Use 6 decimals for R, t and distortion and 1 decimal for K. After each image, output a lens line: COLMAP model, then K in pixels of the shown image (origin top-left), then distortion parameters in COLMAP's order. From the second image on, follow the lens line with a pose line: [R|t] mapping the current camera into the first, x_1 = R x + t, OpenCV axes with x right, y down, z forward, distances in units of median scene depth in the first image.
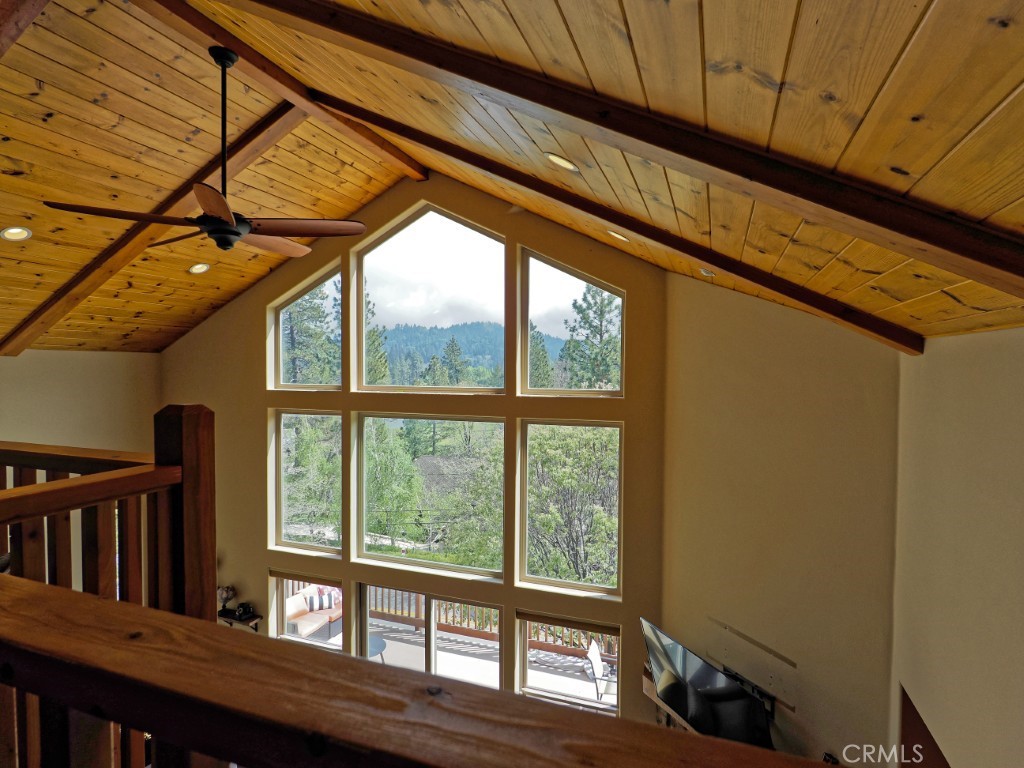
lens RADIAL K [[553.7, 0, 508.5], [0, 553.7, 385.5], [0, 0, 1]] dist [0.000441, -0.000391]
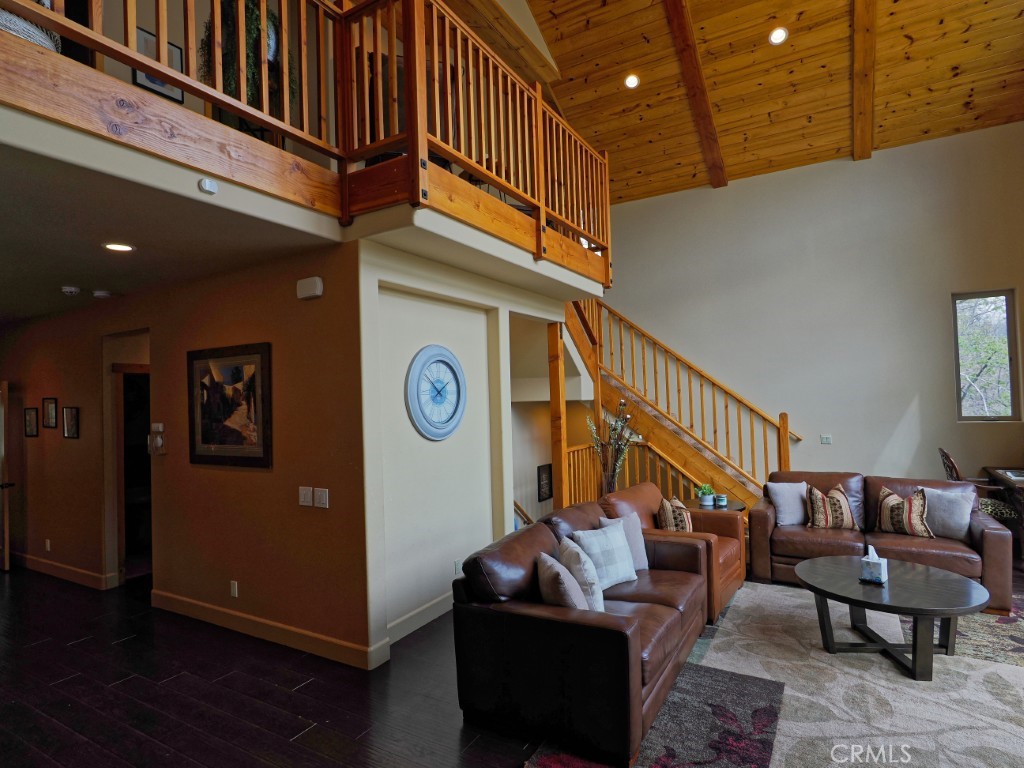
lens RADIAL K [[553.7, 0, 511.9], [0, 553.7, 383.4], [0, 0, 1]] dist [0.000441, -0.000391]
pose [[-0.172466, -0.021027, -0.984791, 0.460796], [-0.007624, 0.999771, -0.020012, 0.506406], [0.984986, 0.004057, -0.172587, 0.471756]]
